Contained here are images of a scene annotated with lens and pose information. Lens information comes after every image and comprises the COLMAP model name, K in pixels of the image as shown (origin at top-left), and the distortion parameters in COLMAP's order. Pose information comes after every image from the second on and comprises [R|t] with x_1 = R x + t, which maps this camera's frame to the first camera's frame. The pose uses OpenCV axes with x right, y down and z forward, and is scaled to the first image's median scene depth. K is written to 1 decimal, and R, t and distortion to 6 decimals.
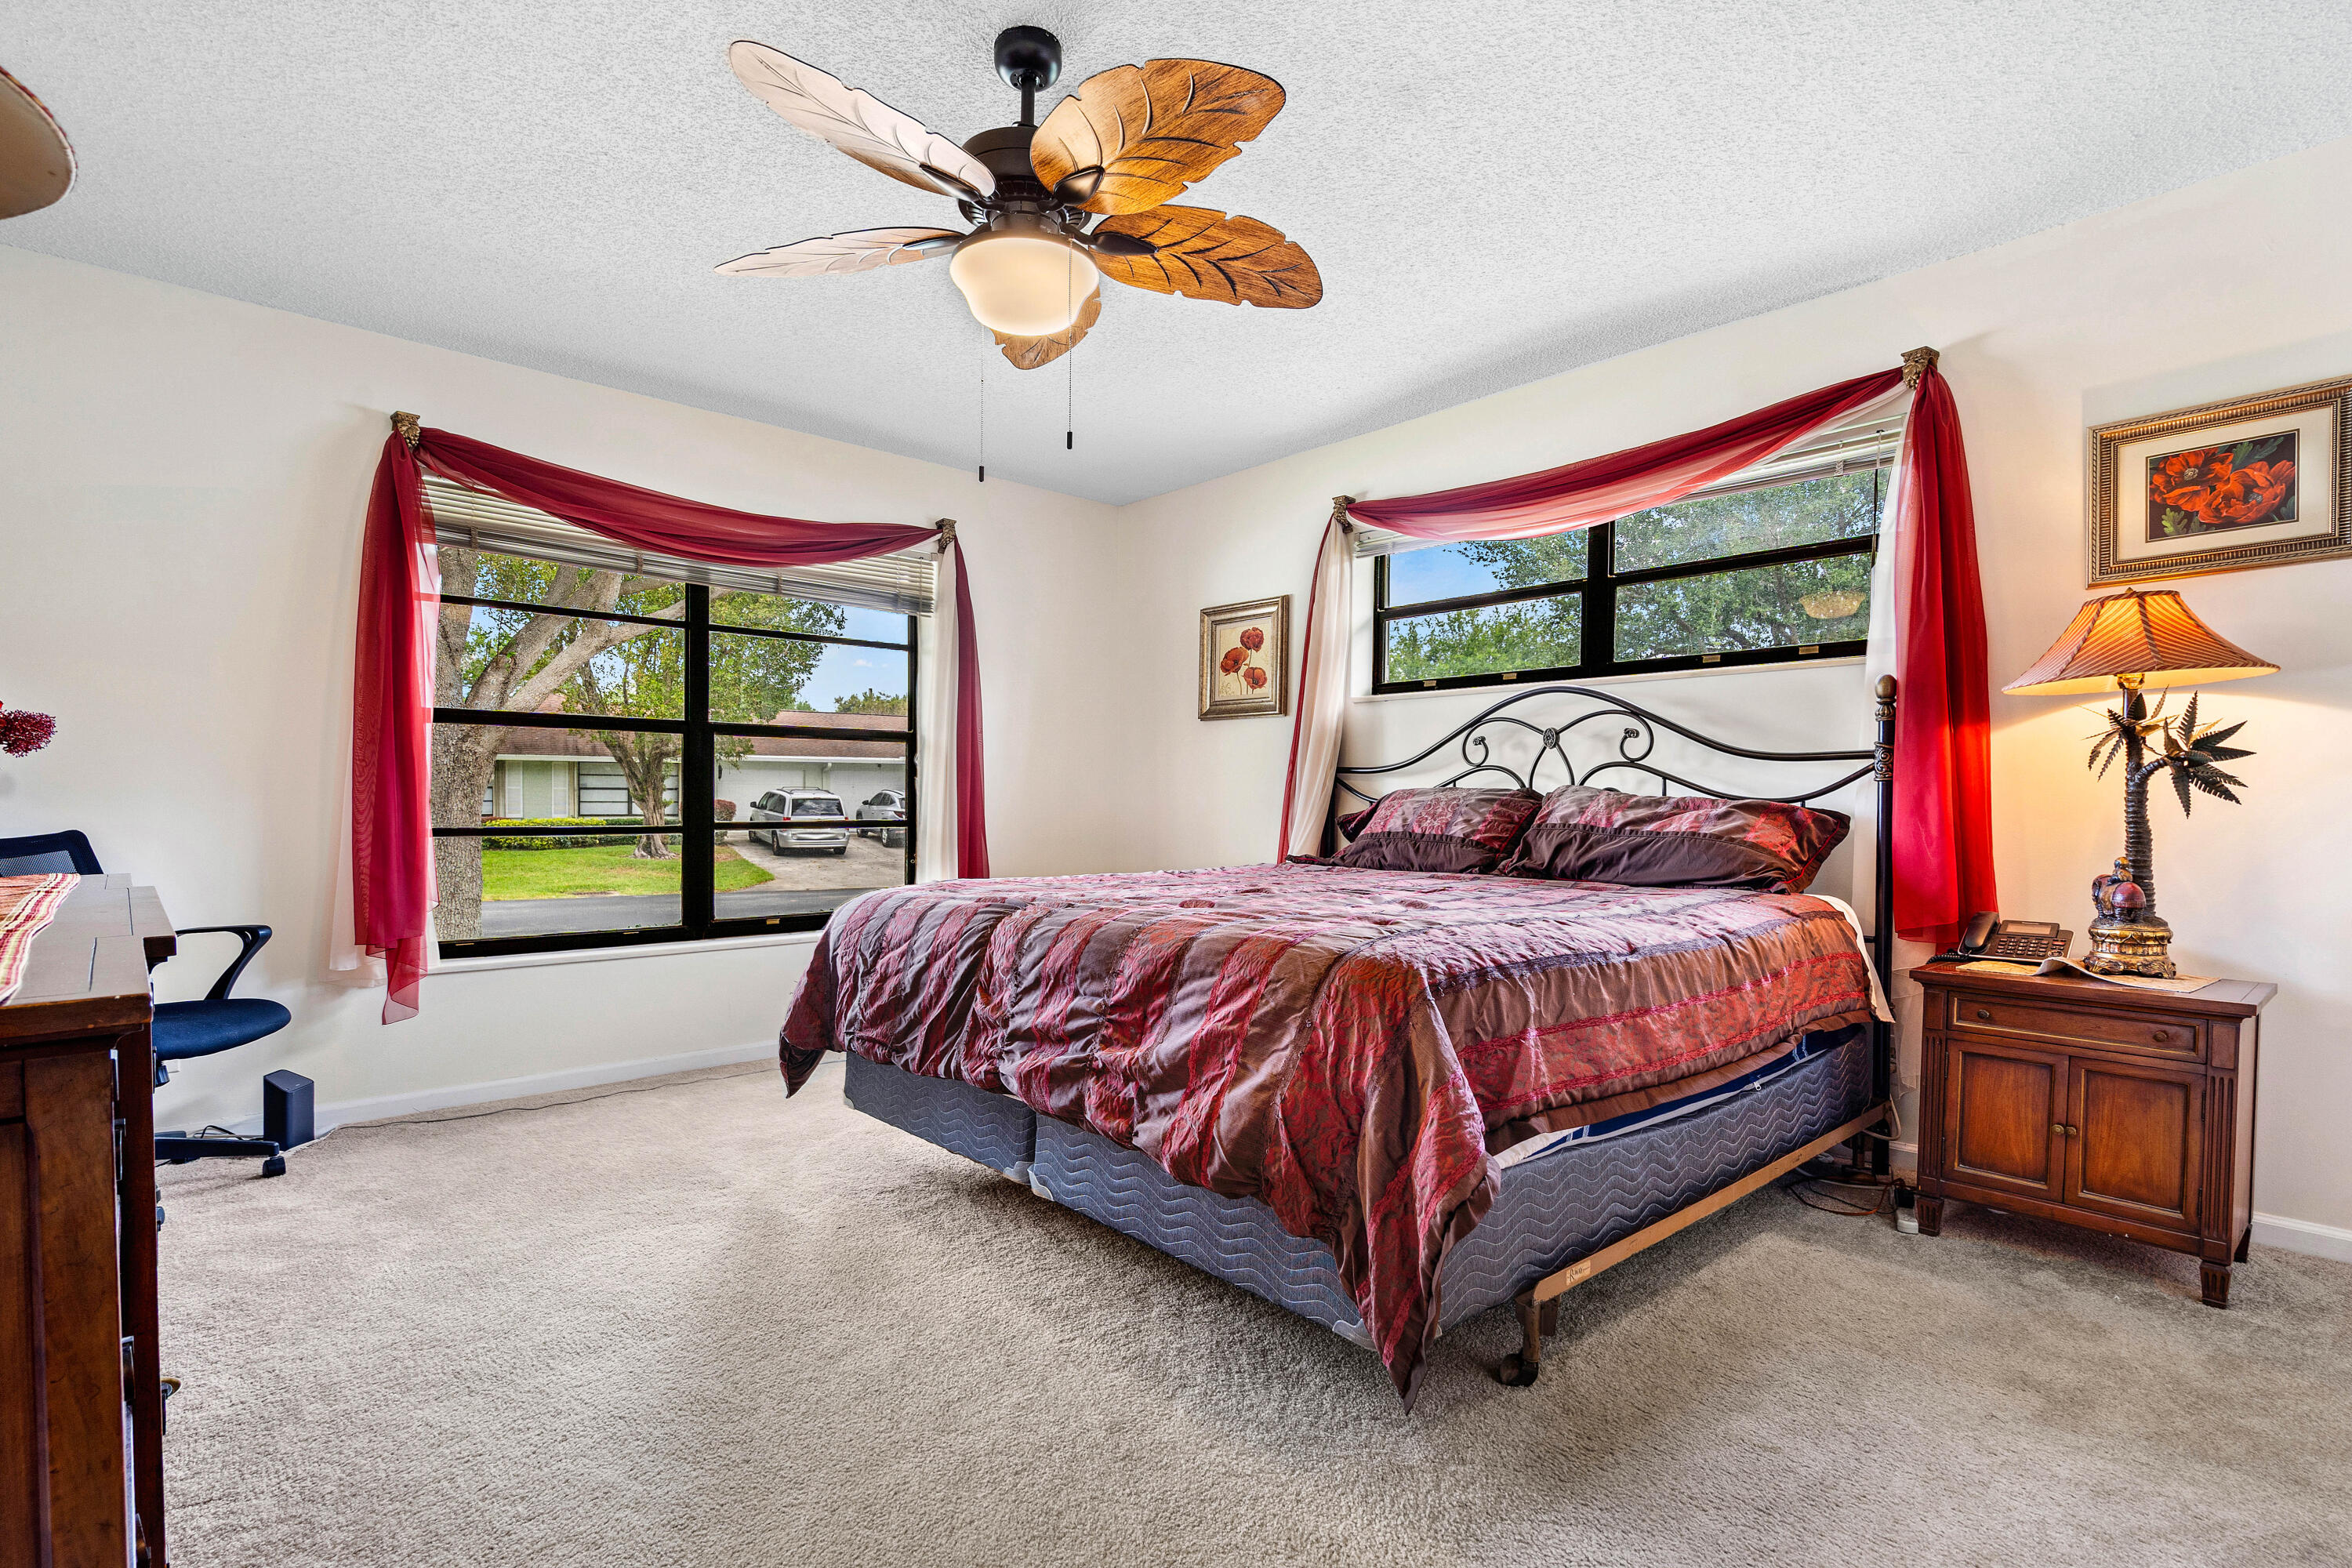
lens RADIAL K [[1095.4, 0, 1176.0], [0, 1095.4, 807.6], [0, 0, 1]] dist [-0.002475, -0.000184]
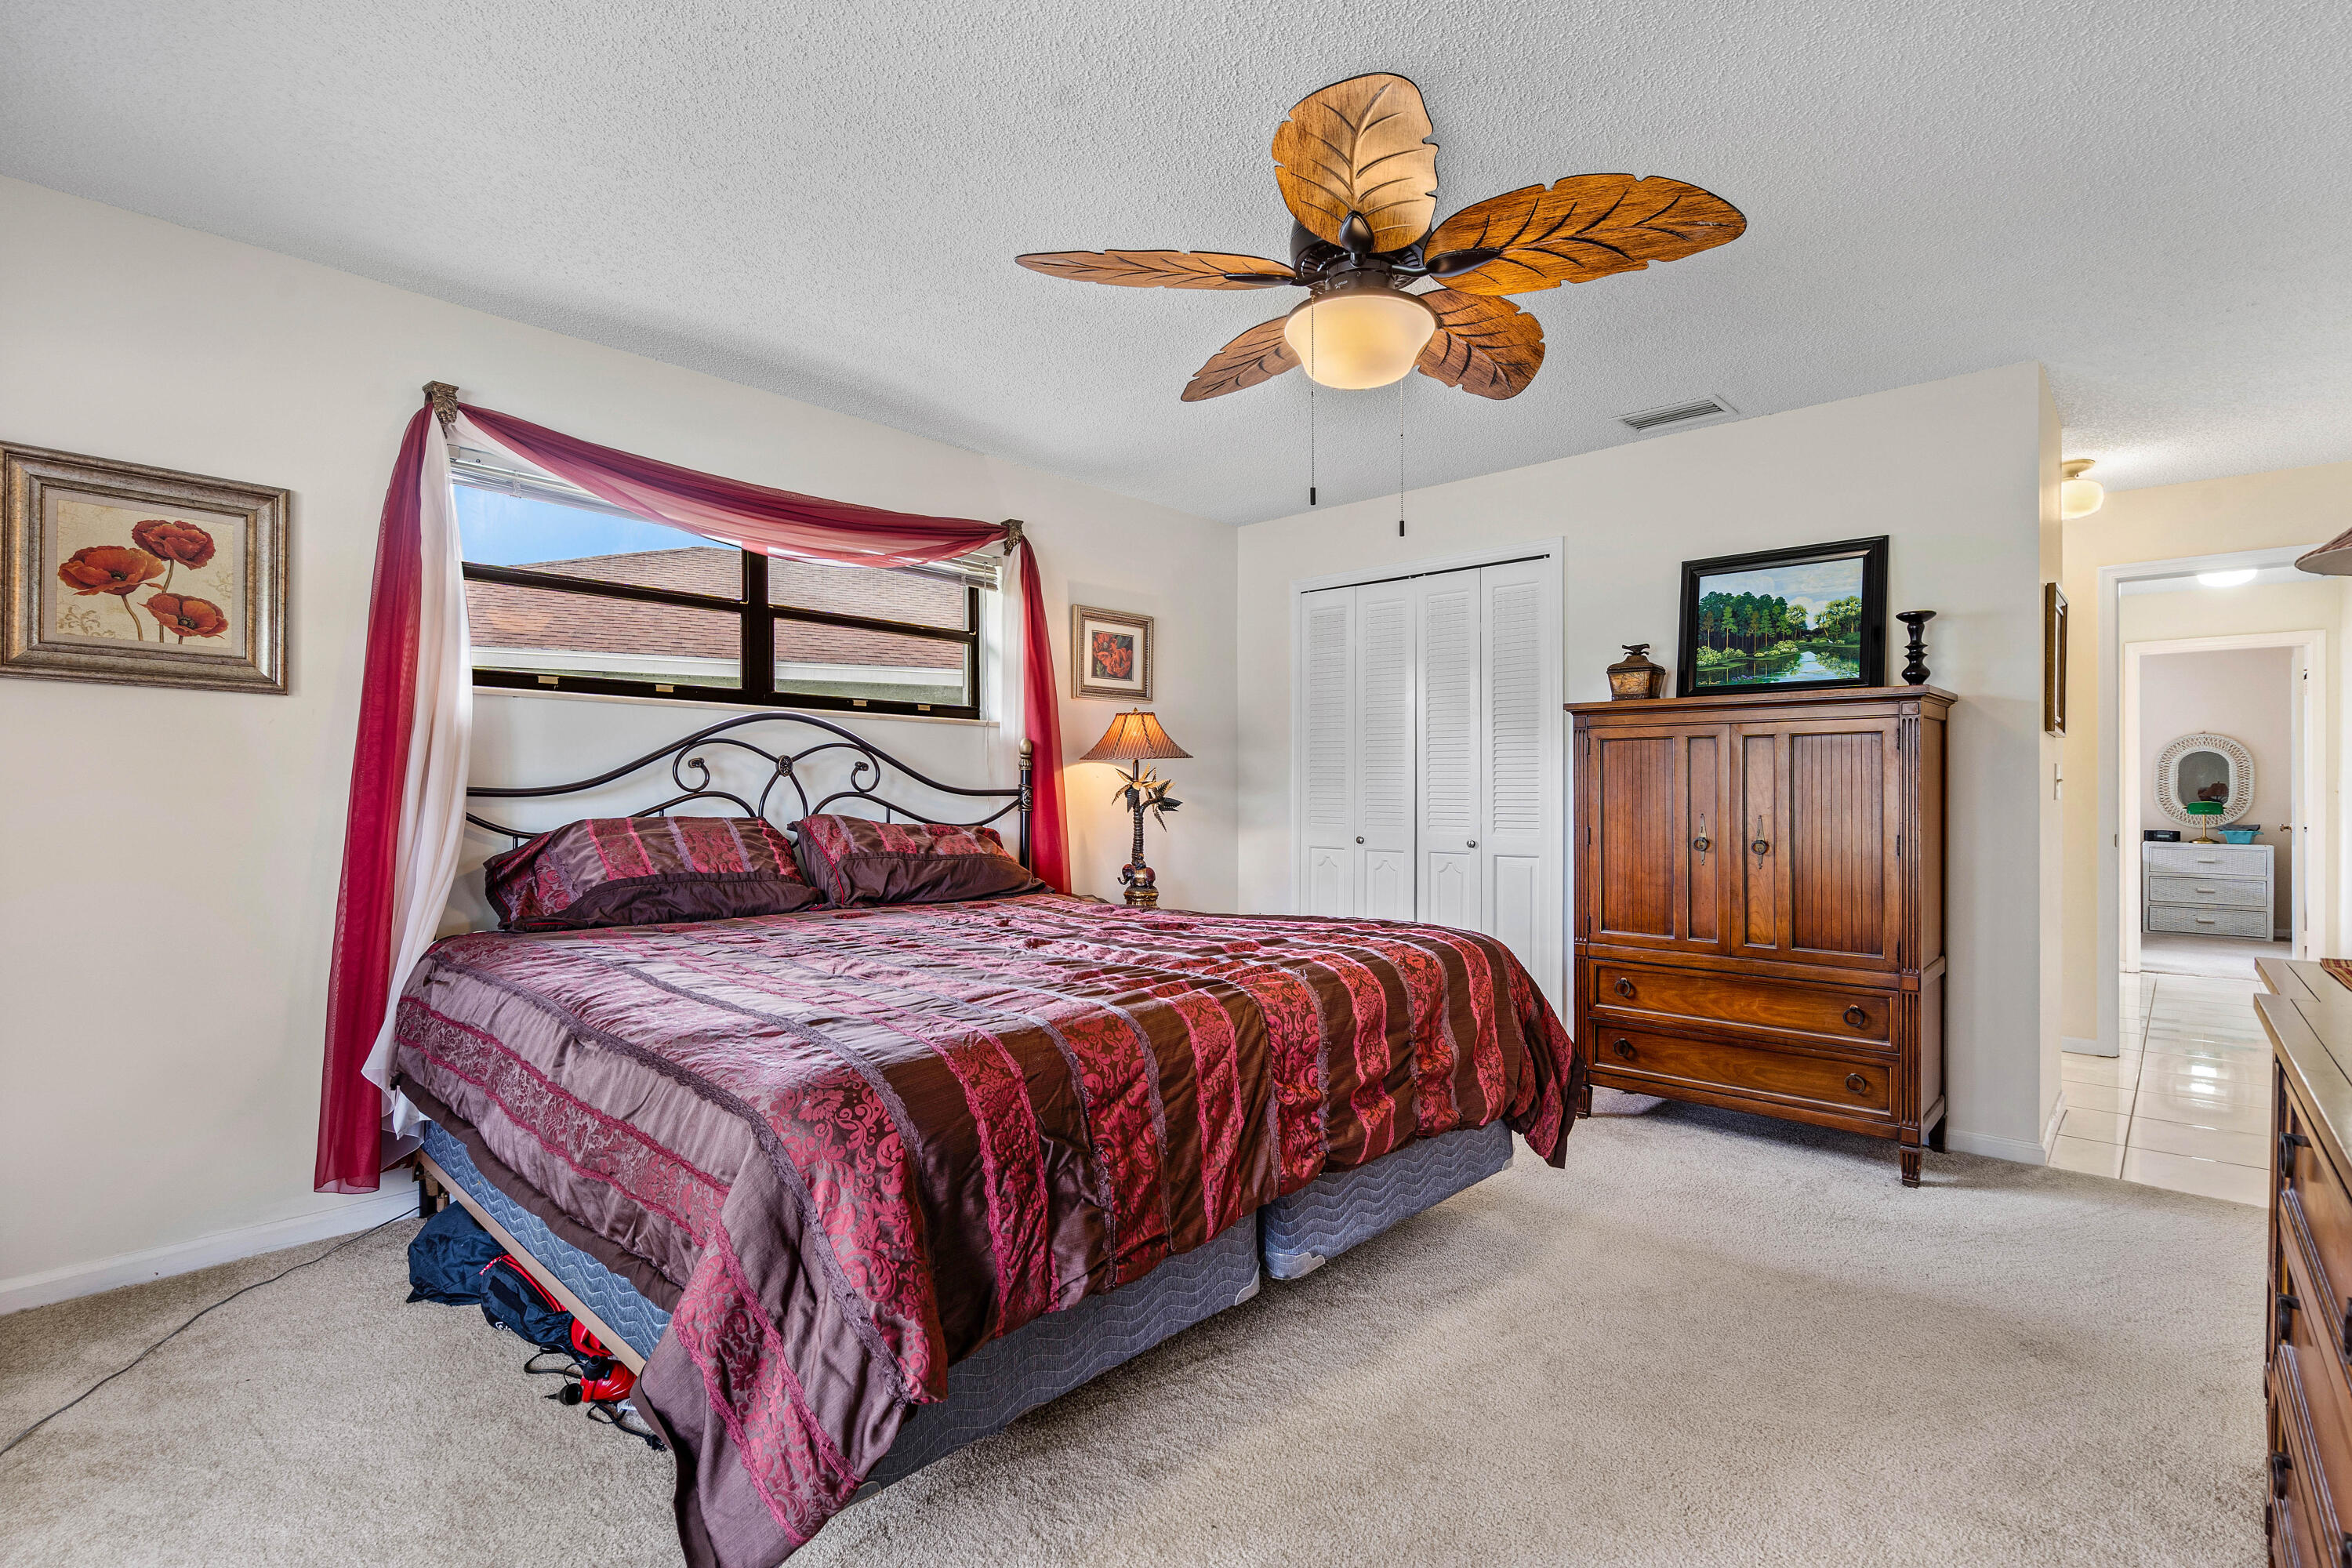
lens RADIAL K [[1120.6, 0, 1176.0], [0, 1120.6, 784.0], [0, 0, 1]] dist [-0.000537, 0.000741]
pose [[-0.068021, 0.001686, 0.997682, -0.738436], [-0.006732, 0.999975, -0.002149, -0.050184], [-0.997661, -0.006863, -0.068008, 0.760934]]
